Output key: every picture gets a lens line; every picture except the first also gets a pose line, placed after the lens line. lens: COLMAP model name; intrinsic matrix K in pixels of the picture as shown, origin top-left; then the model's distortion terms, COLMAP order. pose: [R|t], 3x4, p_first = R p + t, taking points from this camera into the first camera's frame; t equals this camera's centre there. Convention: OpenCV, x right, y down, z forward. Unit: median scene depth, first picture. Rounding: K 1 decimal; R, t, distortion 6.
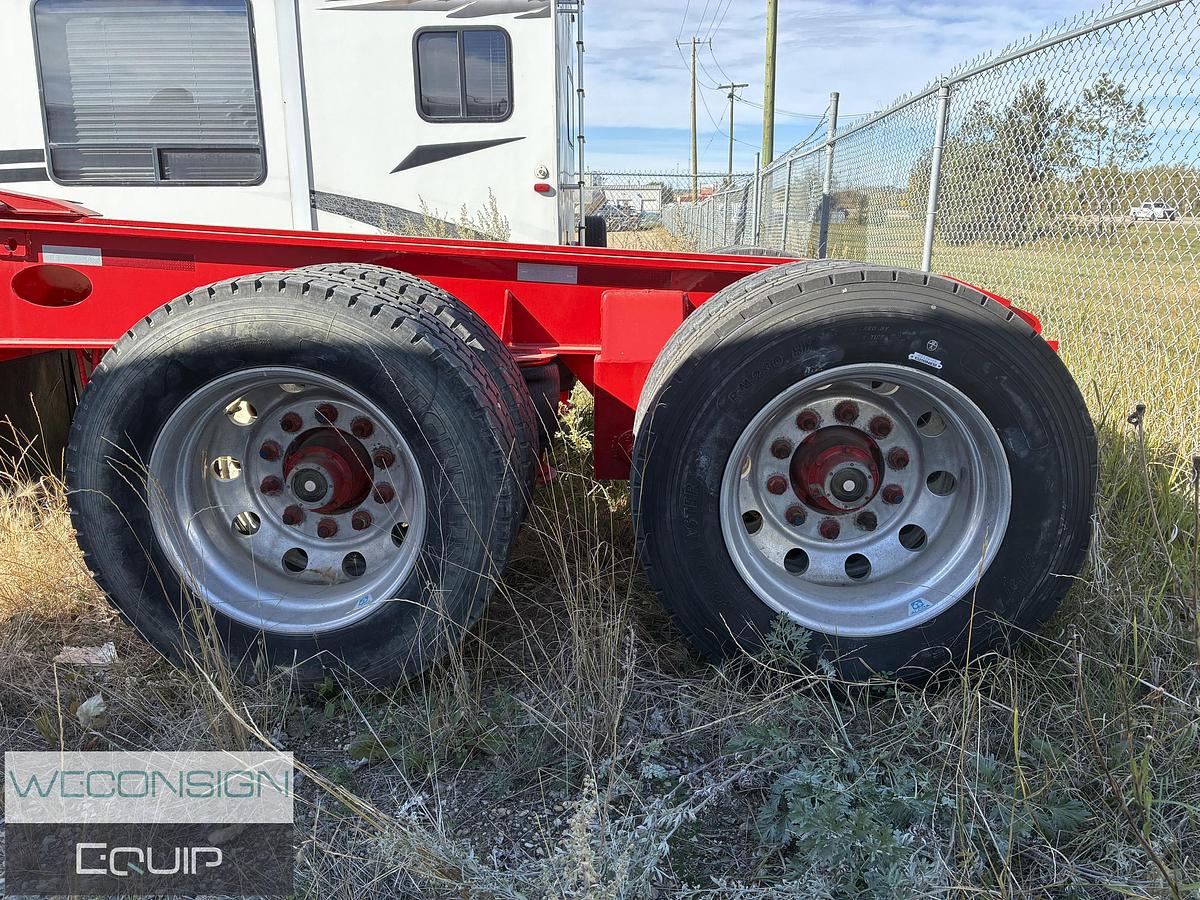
lens RADIAL K [[913.6, 0, 596.3], [0, 913.6, 450.3], [0, 0, 1]] dist [0.040856, -0.047570]
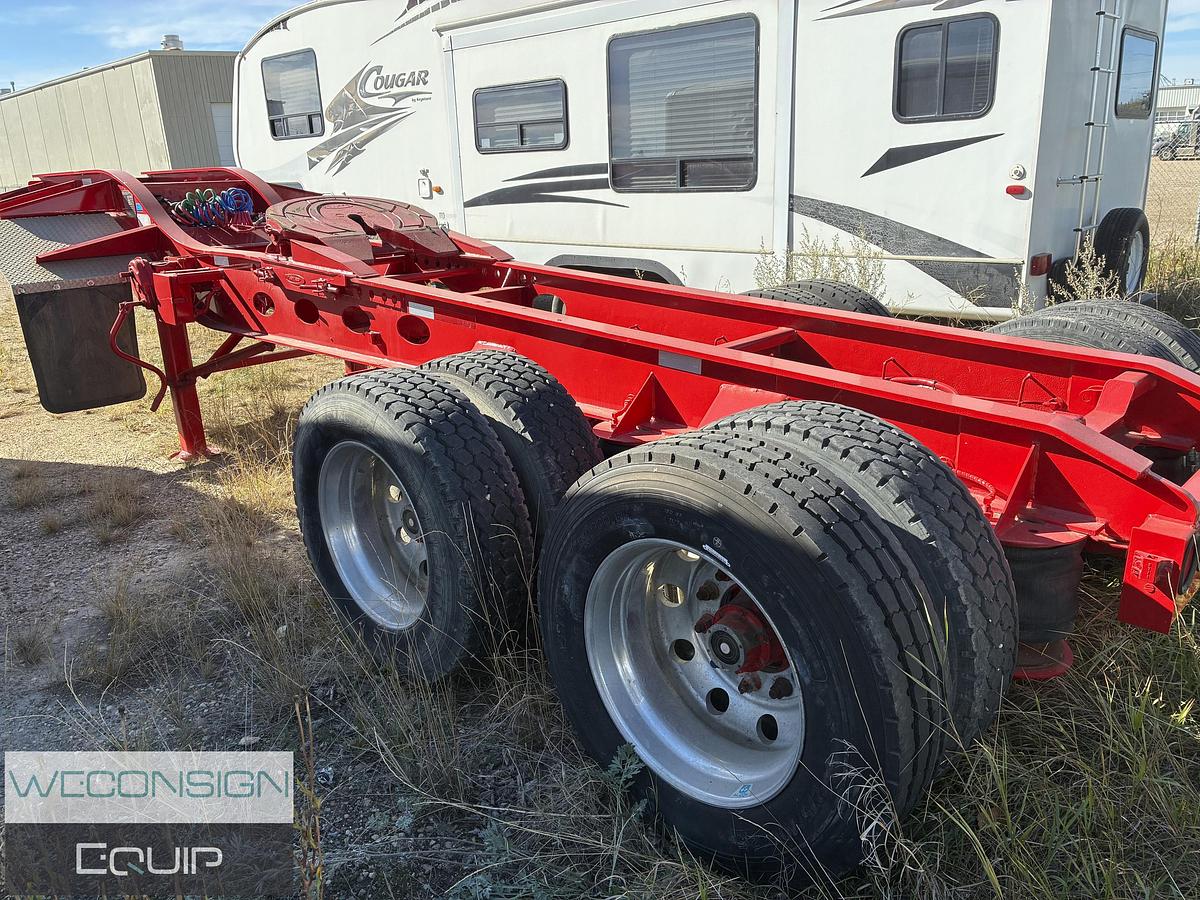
lens RADIAL K [[913.6, 0, 595.9], [0, 913.6, 451.5], [0, 0, 1]] dist [0.040856, -0.047570]
pose [[0.735301, 0.178697, -0.653758, 0.275439], [-0.127545, 0.983864, 0.125474, -0.097553], [0.665631, -0.008877, 0.746228, 0.058768]]
